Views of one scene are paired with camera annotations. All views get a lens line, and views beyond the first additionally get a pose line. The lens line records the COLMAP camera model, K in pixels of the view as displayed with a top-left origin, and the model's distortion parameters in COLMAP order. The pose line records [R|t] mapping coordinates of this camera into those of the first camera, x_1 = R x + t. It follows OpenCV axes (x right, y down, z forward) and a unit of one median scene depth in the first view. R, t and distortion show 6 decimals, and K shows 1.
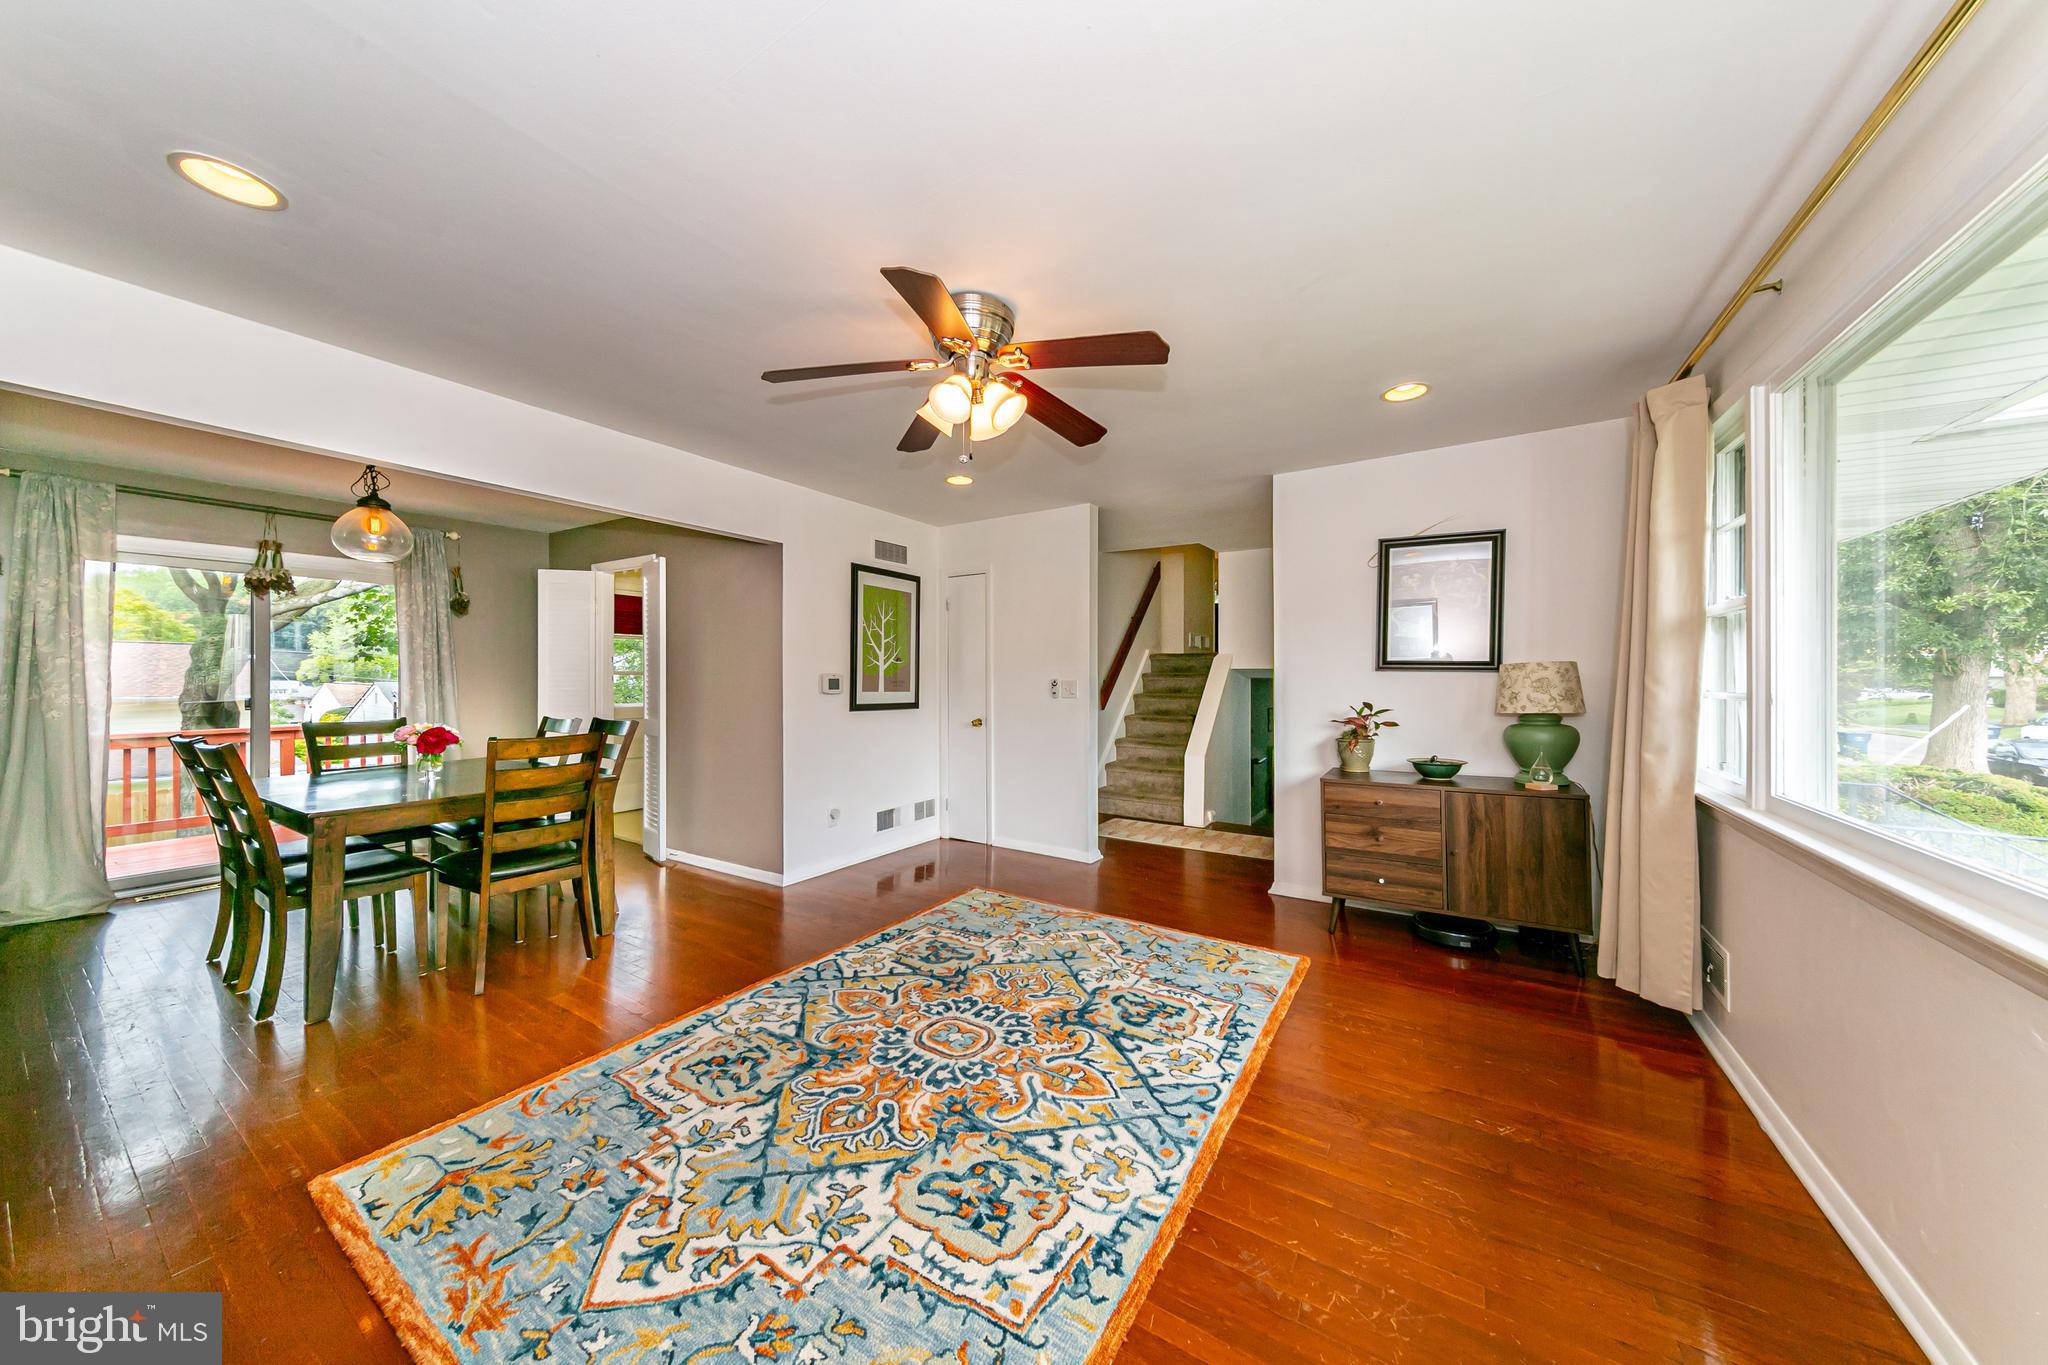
lens RADIAL K [[668.8, 0, 1020.3], [0, 668.8, 679.8], [0, 0, 1]] dist [0.007903, -0.000084]
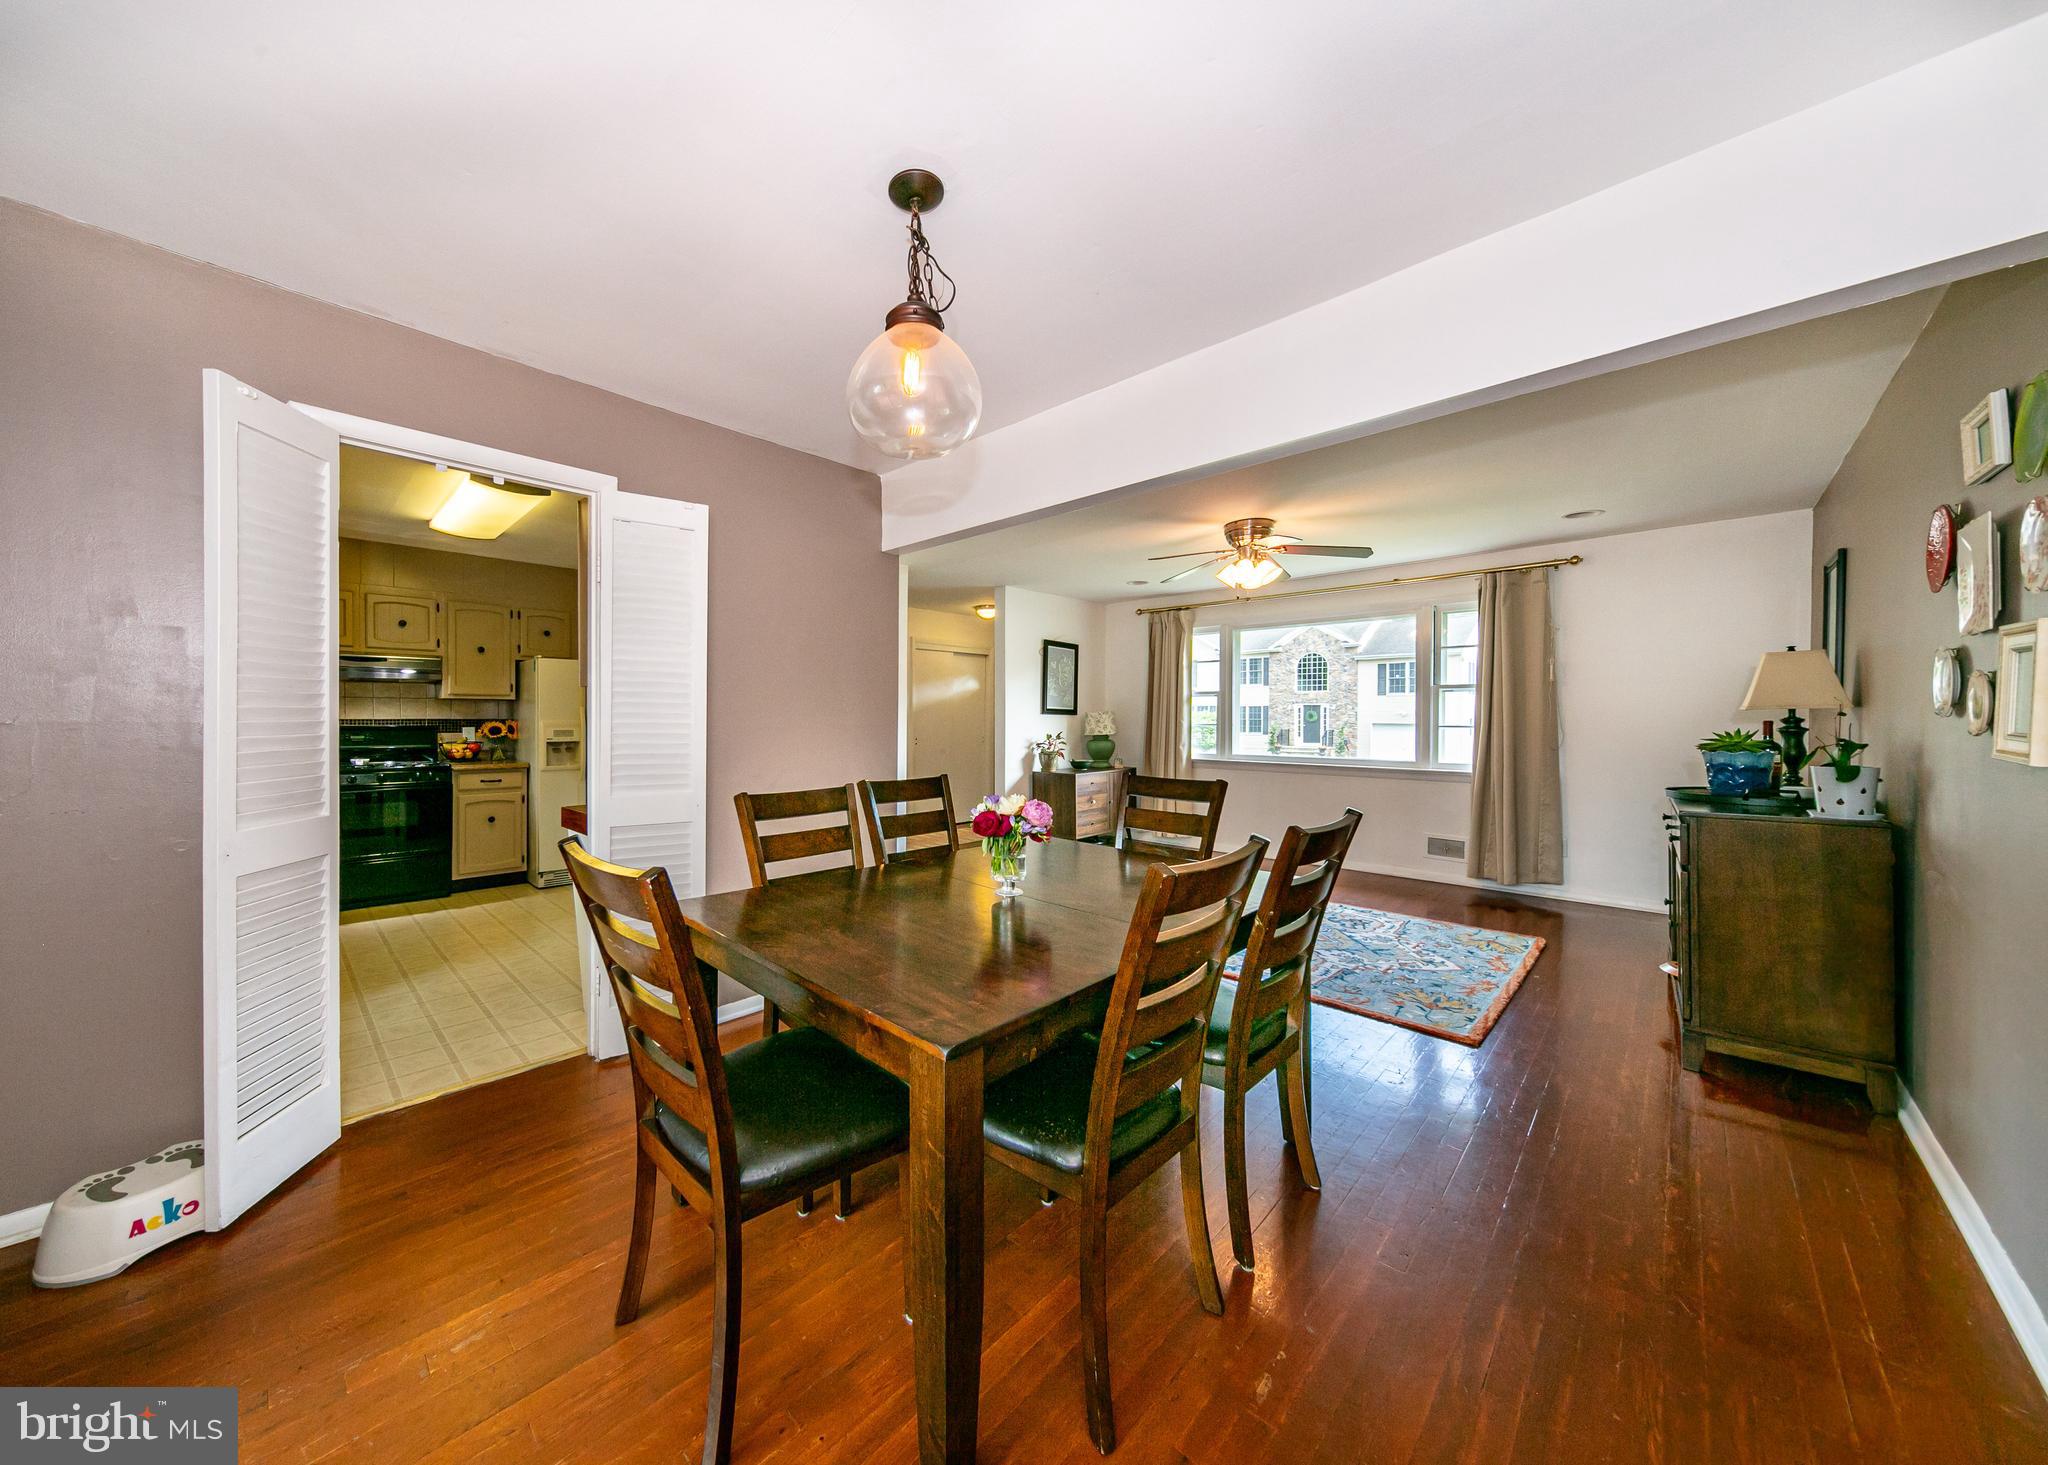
lens RADIAL K [[685.7, 0, 958.7], [0, 685.7, 732.4], [0, 0, 1]] dist [-0.000628, -0.000019]
pose [[0.240684, -0.012608, 0.970522, -2.782625], [0.003401, 0.999920, 0.012146, 0.025422], [-0.970598, 0.000377, 0.240707, 1.739500]]
